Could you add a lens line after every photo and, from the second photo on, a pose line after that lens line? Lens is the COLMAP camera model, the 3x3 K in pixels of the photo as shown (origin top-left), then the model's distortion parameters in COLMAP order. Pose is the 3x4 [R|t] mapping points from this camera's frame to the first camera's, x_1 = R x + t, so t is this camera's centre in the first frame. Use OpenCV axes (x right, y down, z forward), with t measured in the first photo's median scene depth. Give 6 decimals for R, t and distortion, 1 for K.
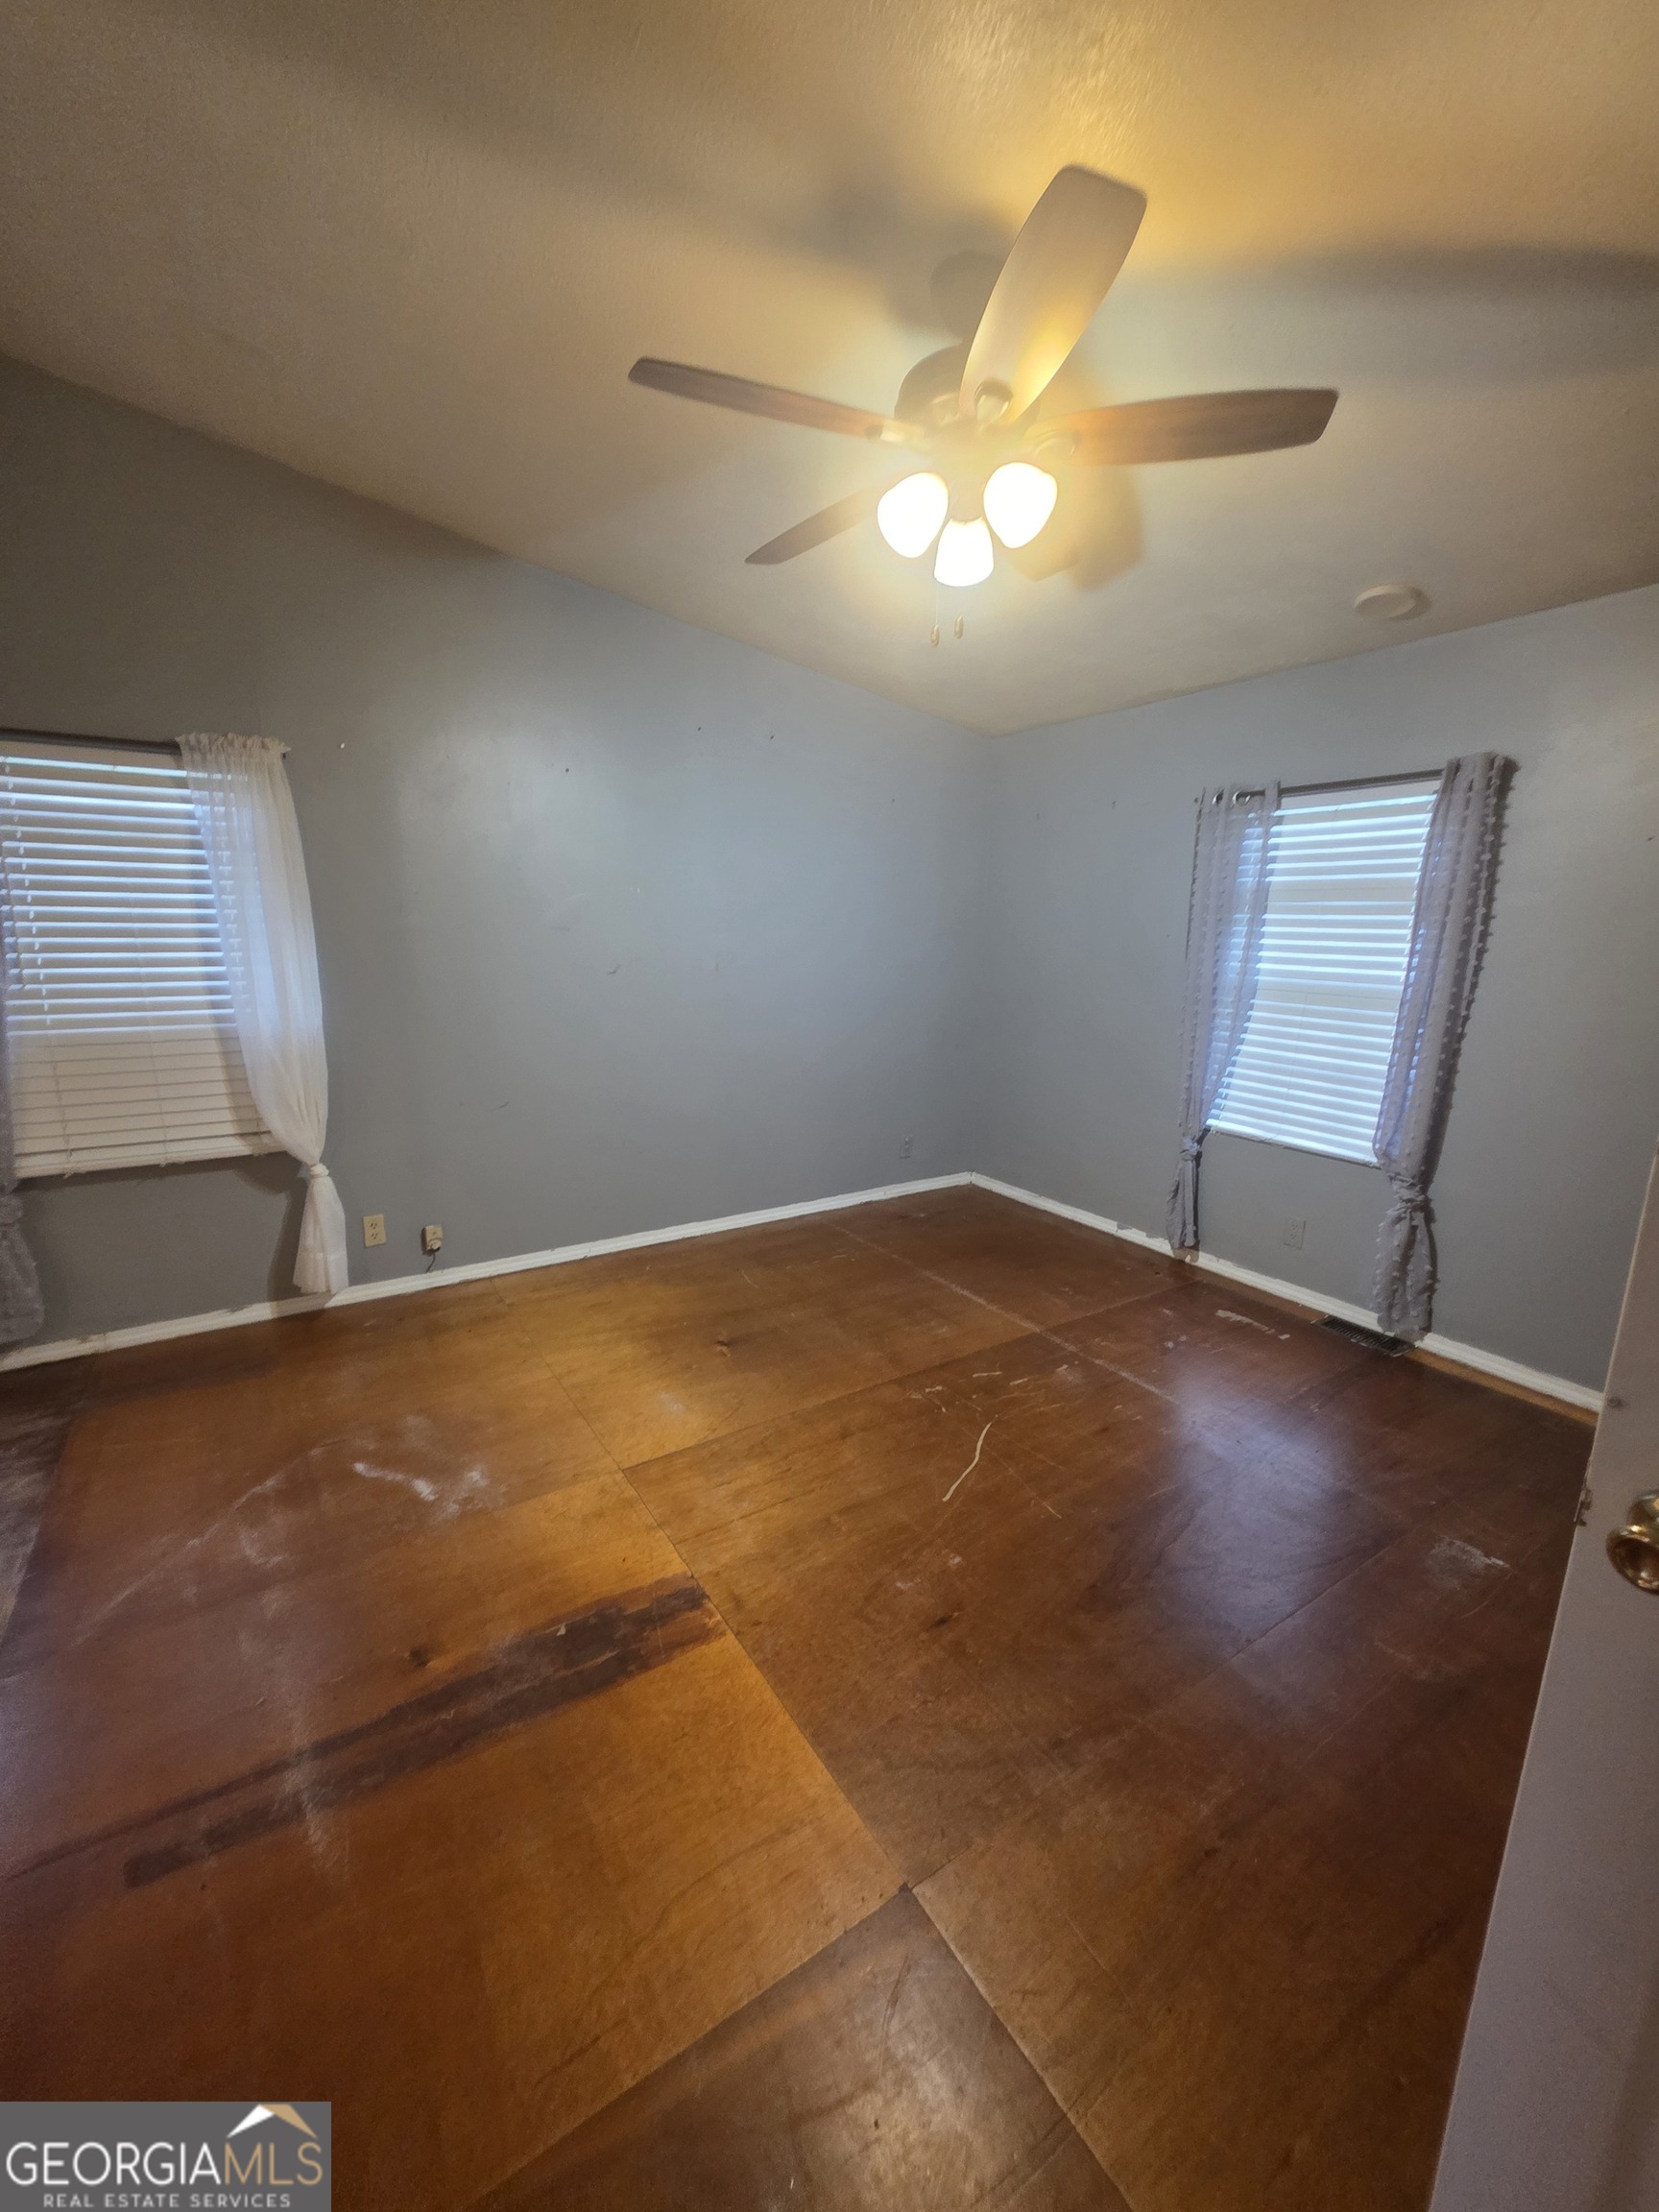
lens RADIAL K [[885.0, 0, 836.5], [0, 885.0, 1114.9], [0, 0, 1]] dist [0.003291, -0.001707]
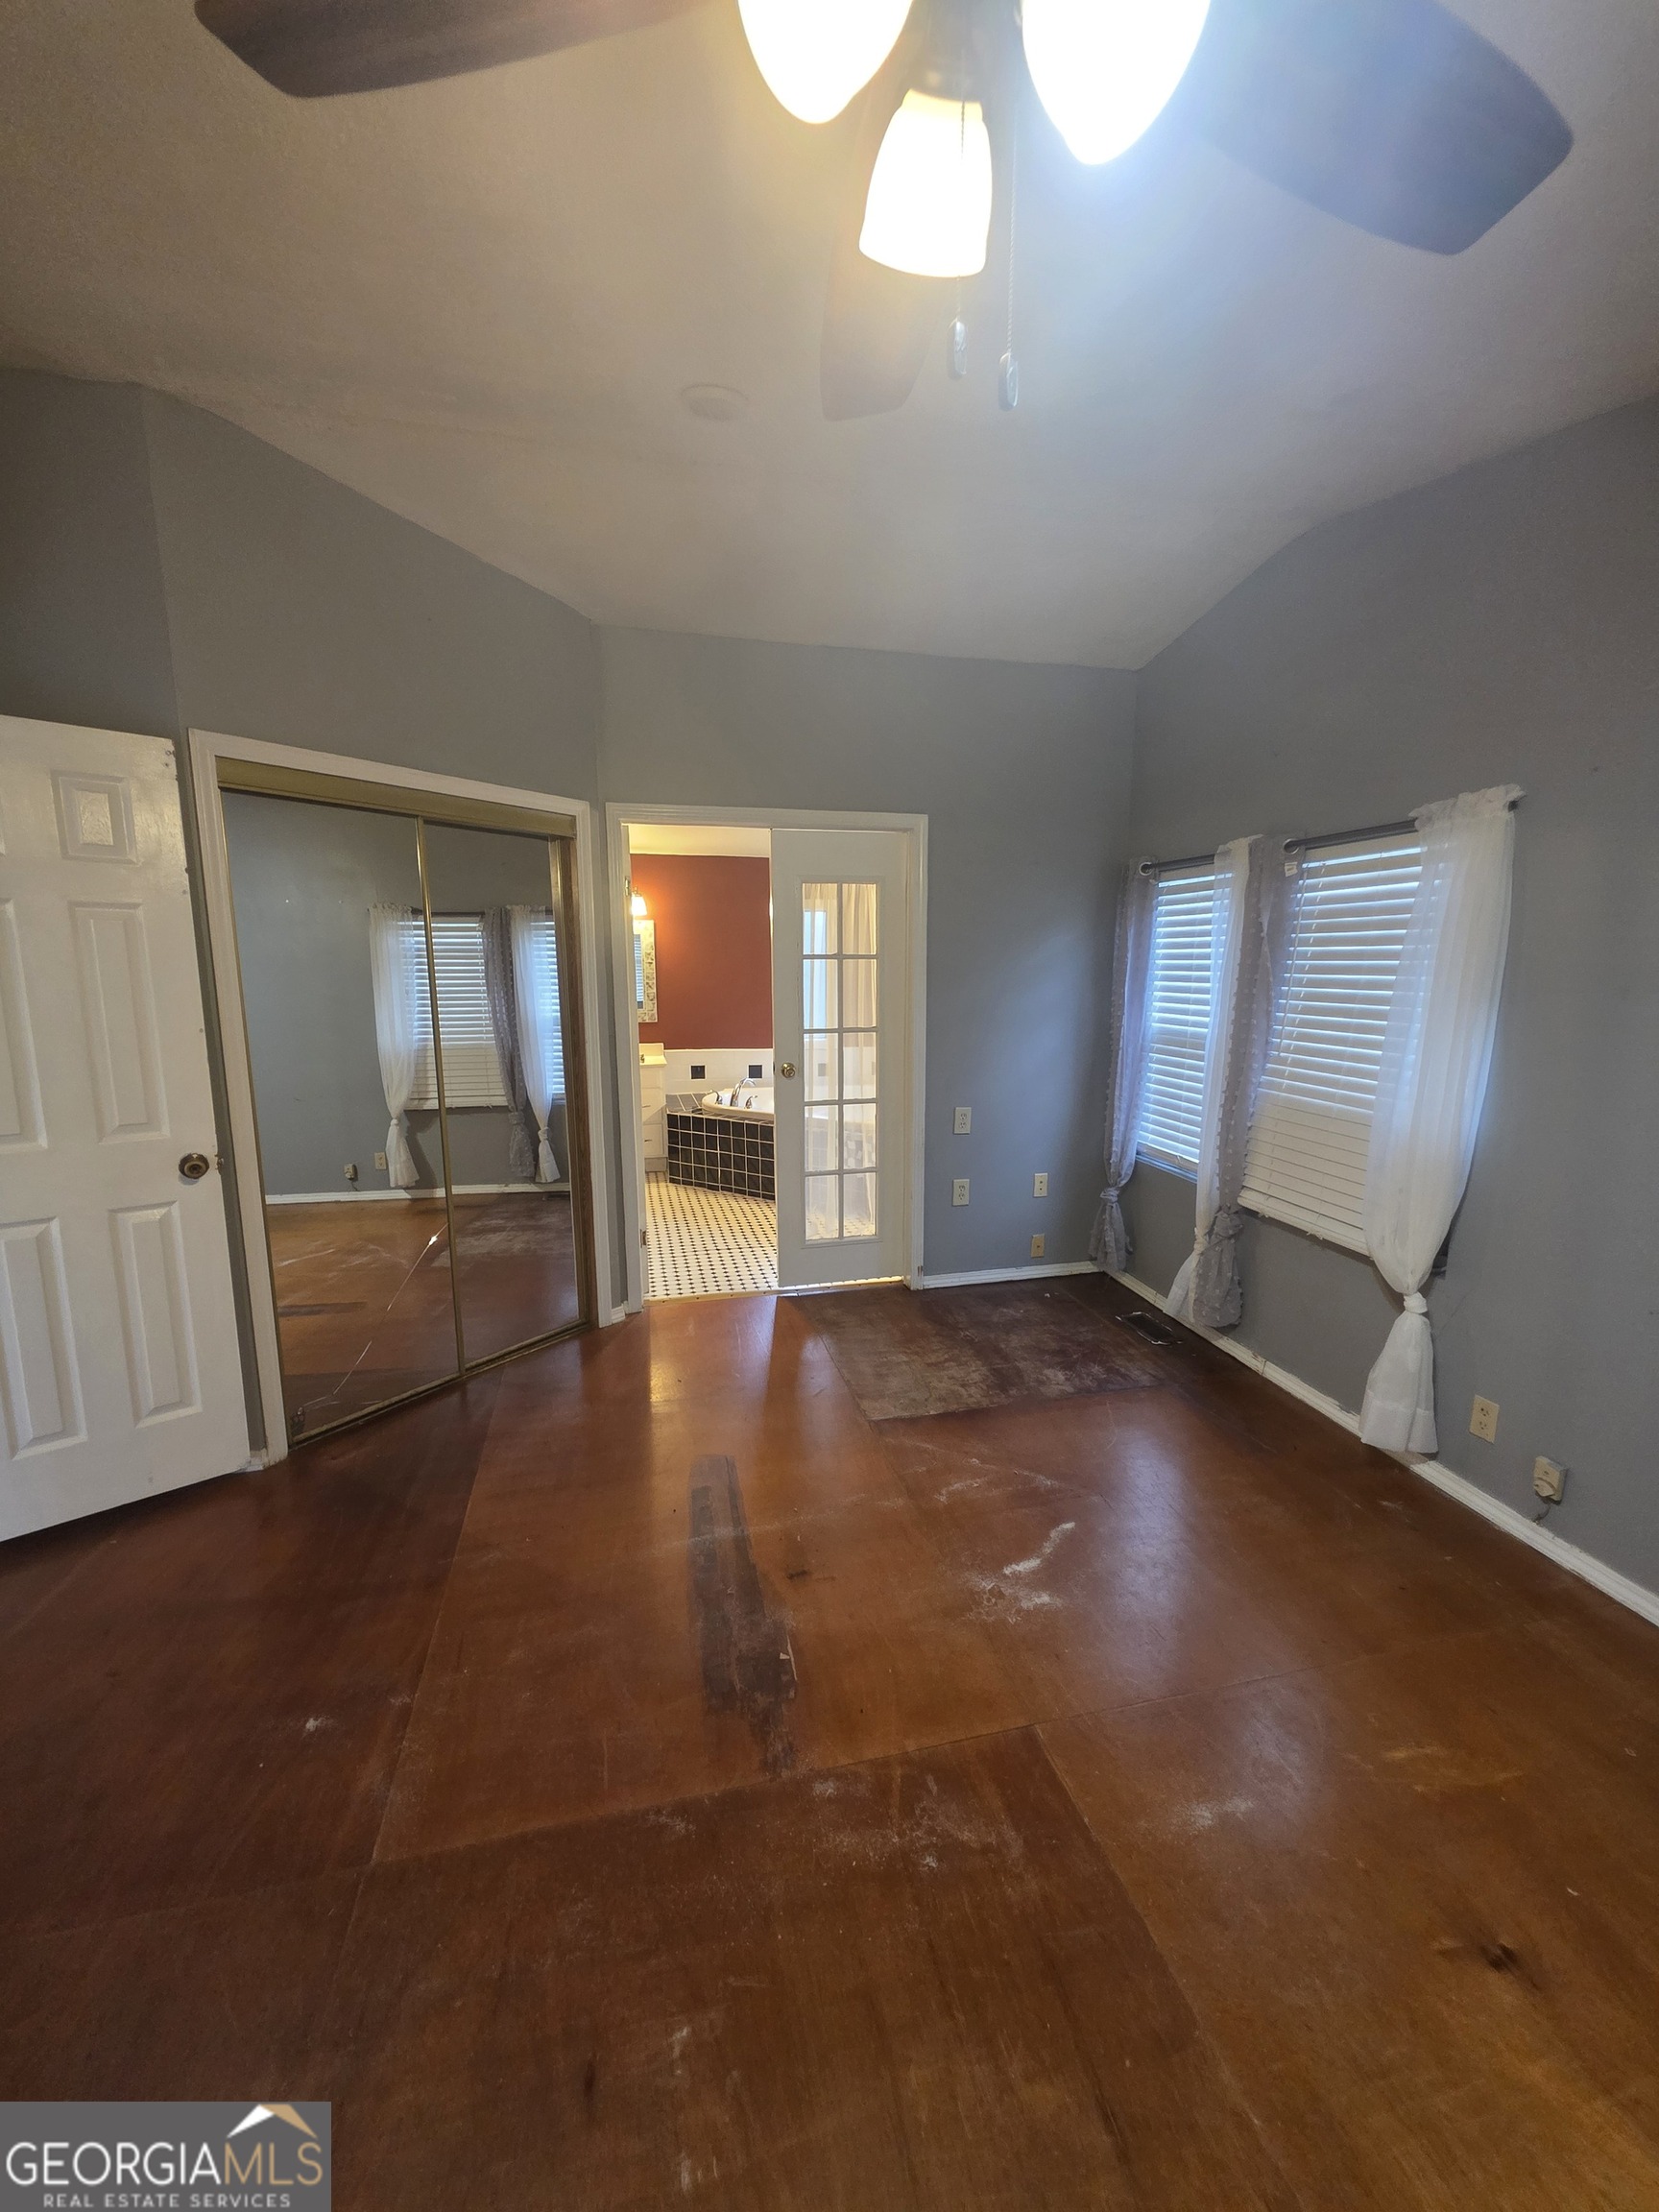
lens RADIAL K [[885.0, 0, 830.4], [0, 885.0, 1109.6], [0, 0, 1]] dist [0.003291, -0.001707]
pose [[-0.338739, 0.142440, -0.930036, 0.393961], [-0.204619, 0.953663, 0.220585, -0.208506], [0.918361, 0.265024, -0.293897, 0.799742]]
